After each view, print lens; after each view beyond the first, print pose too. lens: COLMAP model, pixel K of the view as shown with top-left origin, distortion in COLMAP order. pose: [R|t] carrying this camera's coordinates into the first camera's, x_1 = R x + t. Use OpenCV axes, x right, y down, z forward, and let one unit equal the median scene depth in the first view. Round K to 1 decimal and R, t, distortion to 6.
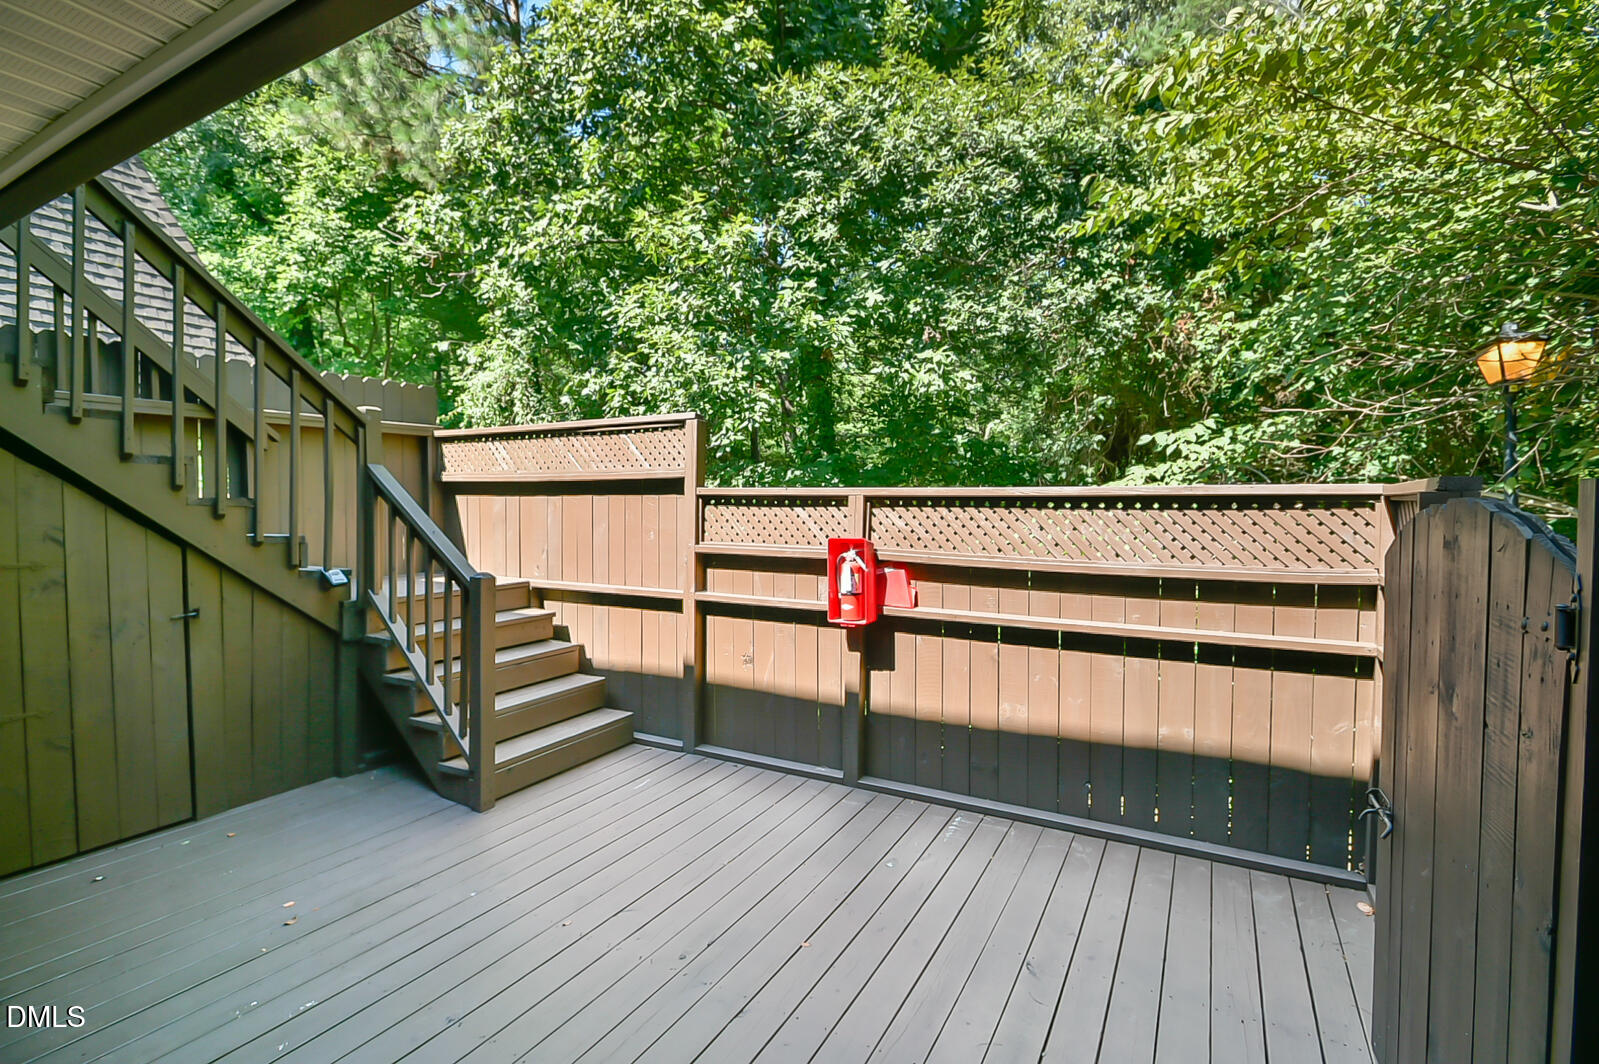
lens RADIAL K [[764.3, 0, 799.5], [0, 764.3, 532.0], [0, 0, 1]] dist [-0.001438, -0.000577]
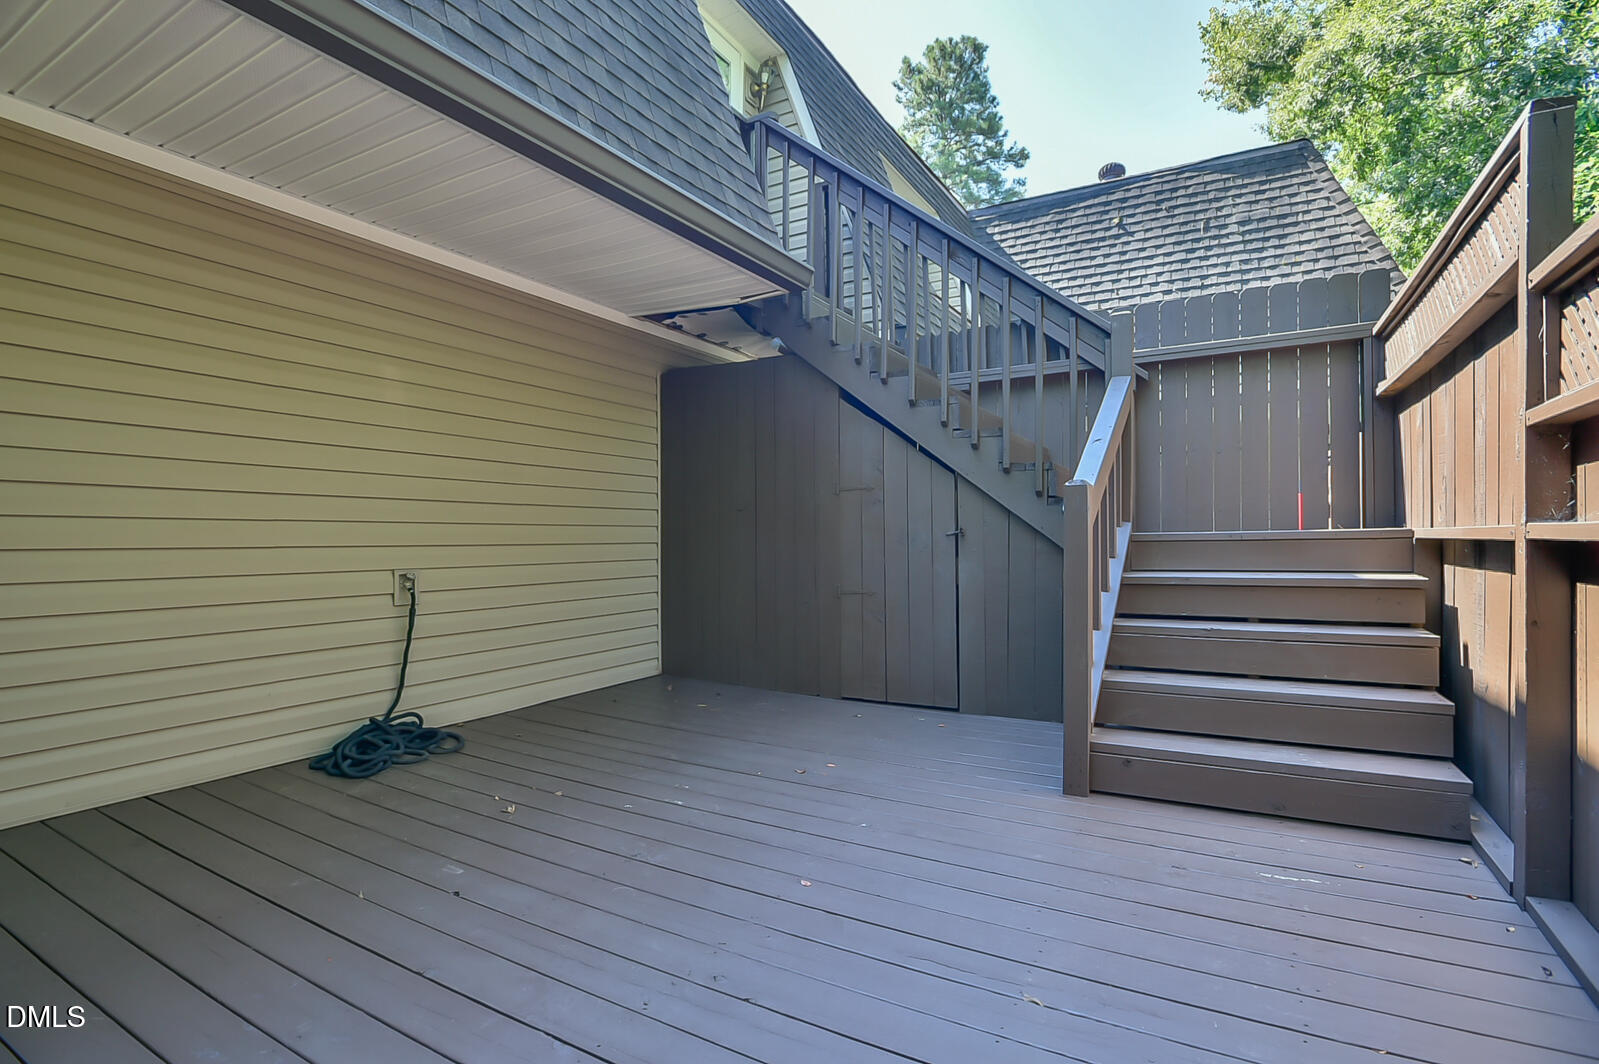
lens RADIAL K [[764.3, 0, 799.5], [0, 764.3, 532.0], [0, 0, 1]] dist [-0.001438, -0.000577]
pose [[-0.018092, -0.014560, -0.999730, 0.291645], [-0.027379, 0.999526, -0.014062, 0.101916], [0.999461, 0.027117, -0.018482, 0.610197]]
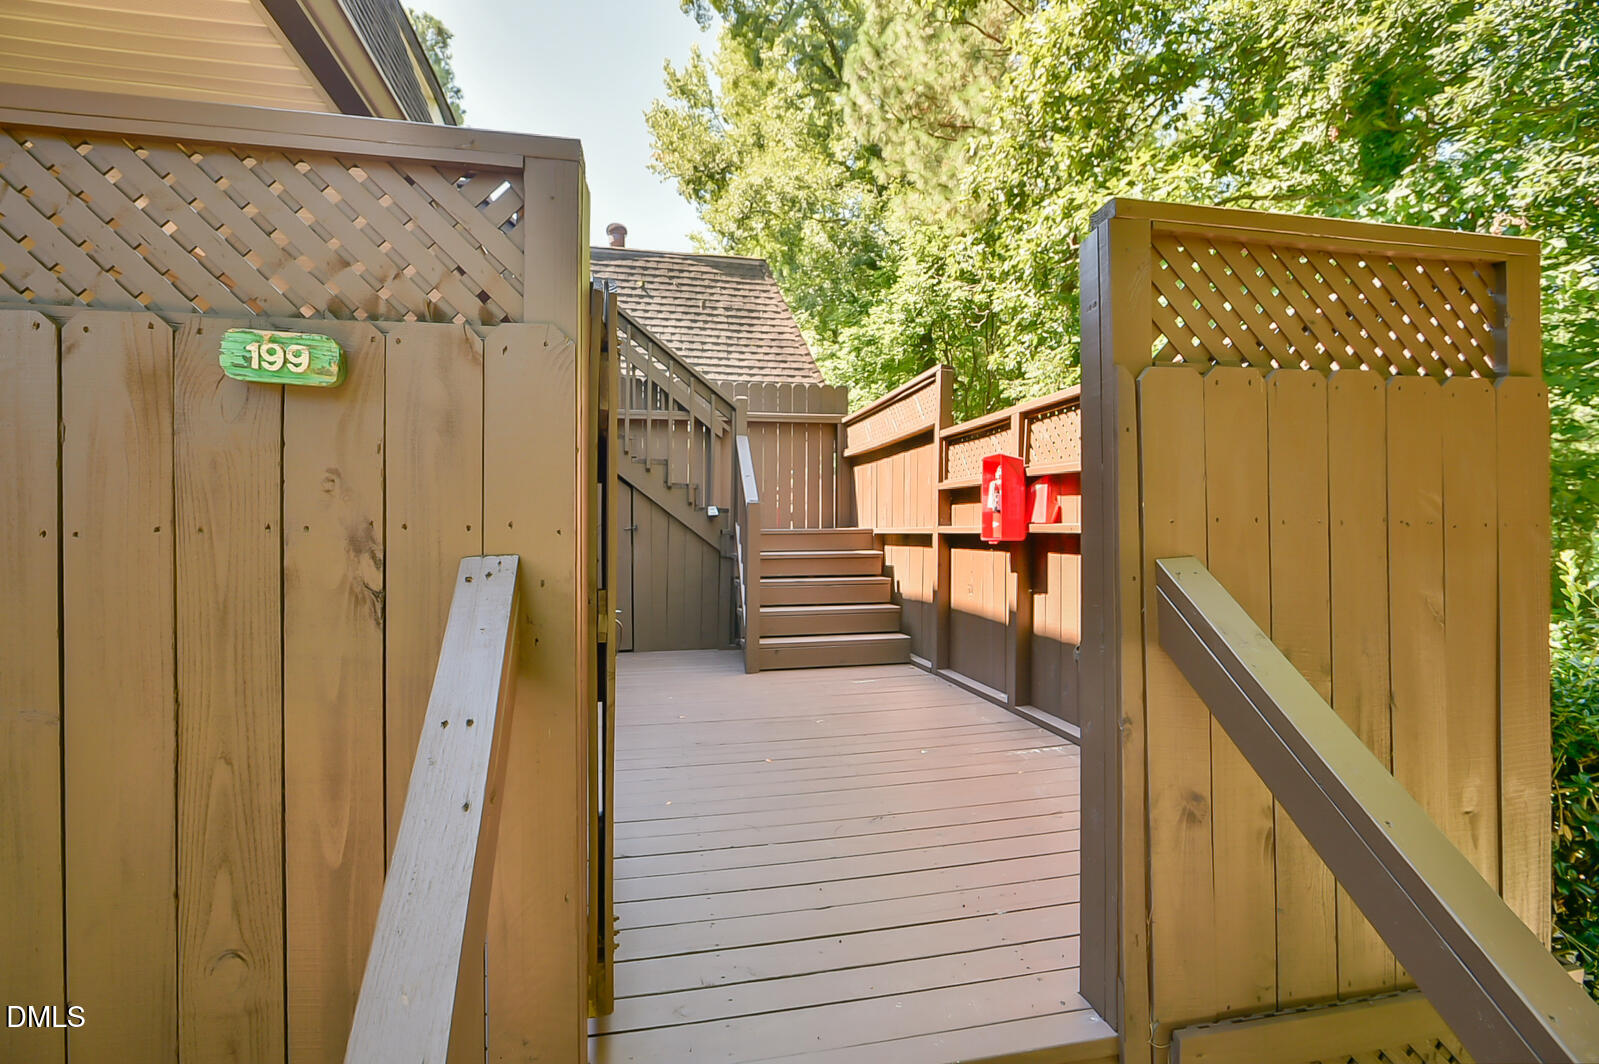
lens RADIAL K [[764.3, 0, 799.5], [0, 764.3, 532.0], [0, 0, 1]] dist [-0.001438, -0.000577]
pose [[0.647702, -0.009032, -0.761840, 0.571878], [-0.020201, 0.999375, -0.029023, 0.123224], [0.761626, 0.034188, 0.647115, 0.140360]]
